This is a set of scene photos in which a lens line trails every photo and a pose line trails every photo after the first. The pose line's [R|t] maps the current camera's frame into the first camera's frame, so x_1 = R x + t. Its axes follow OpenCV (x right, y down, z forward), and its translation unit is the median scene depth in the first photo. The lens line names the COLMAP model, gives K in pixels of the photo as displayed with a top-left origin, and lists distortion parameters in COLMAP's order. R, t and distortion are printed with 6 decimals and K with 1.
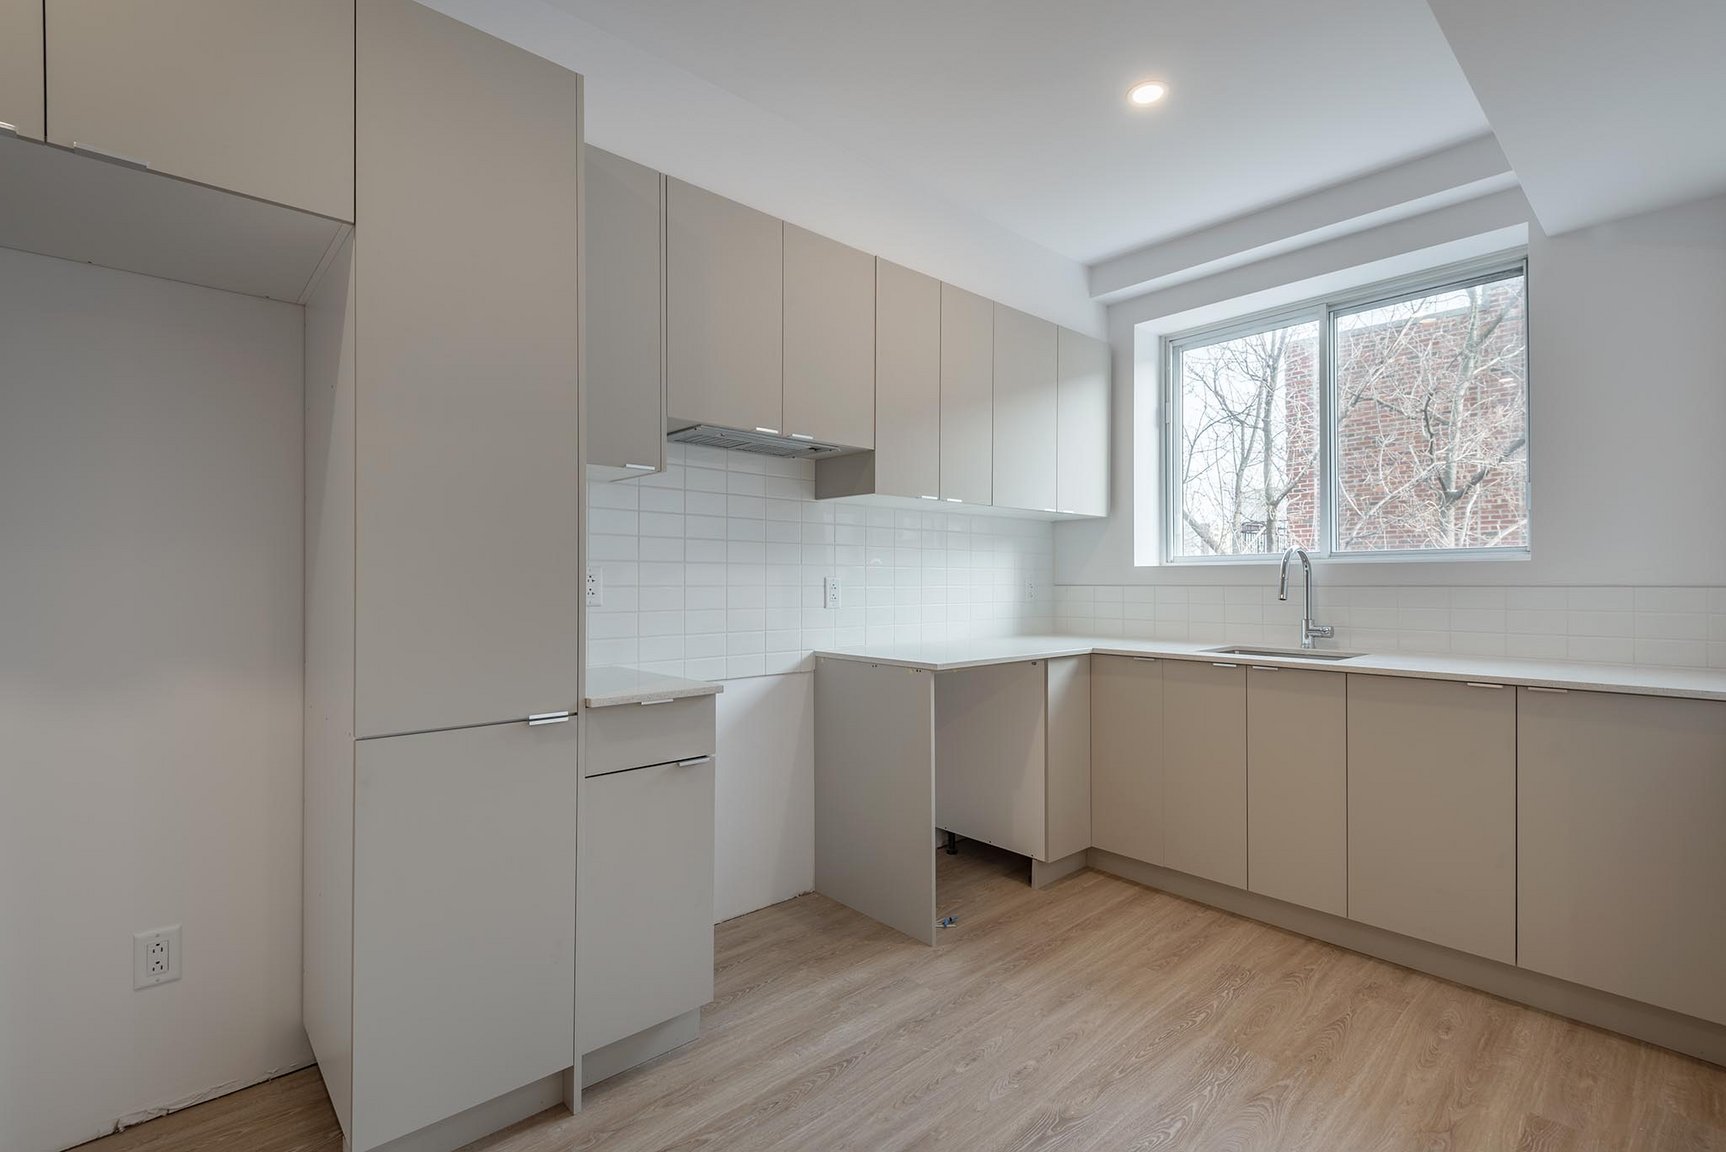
lens RADIAL K [[787.1, 0, 892.9], [0, 787.1, 577.1], [0, 0, 1]] dist [0.032673, -0.019724]
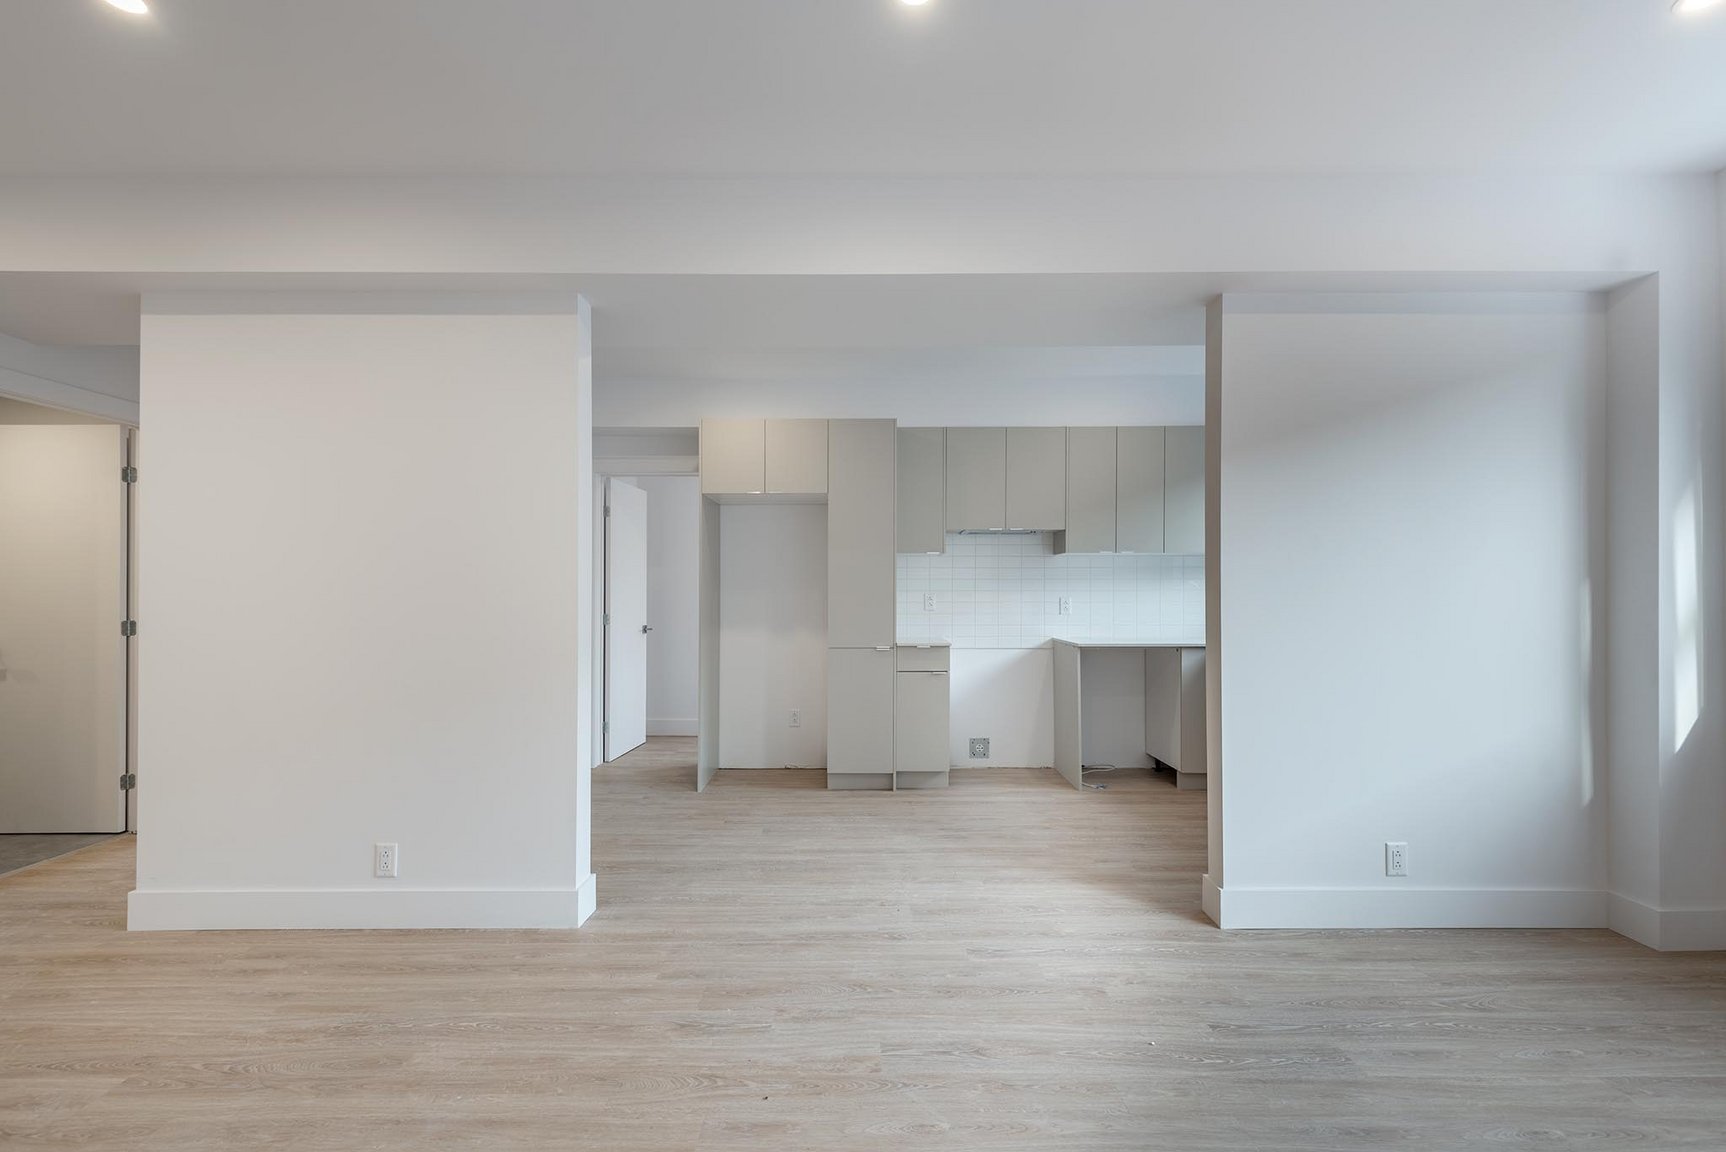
lens RADIAL K [[780.7, 0, 863.9], [0, 780.7, 593.7], [0, 0, 1]] dist [0.034267, -0.018522]
pose [[0.727493, -0.001641, -0.686113, 0.895657], [0.005322, 0.999981, 0.003251, -0.017629], [0.686094, -0.006017, 0.727488, -0.674472]]
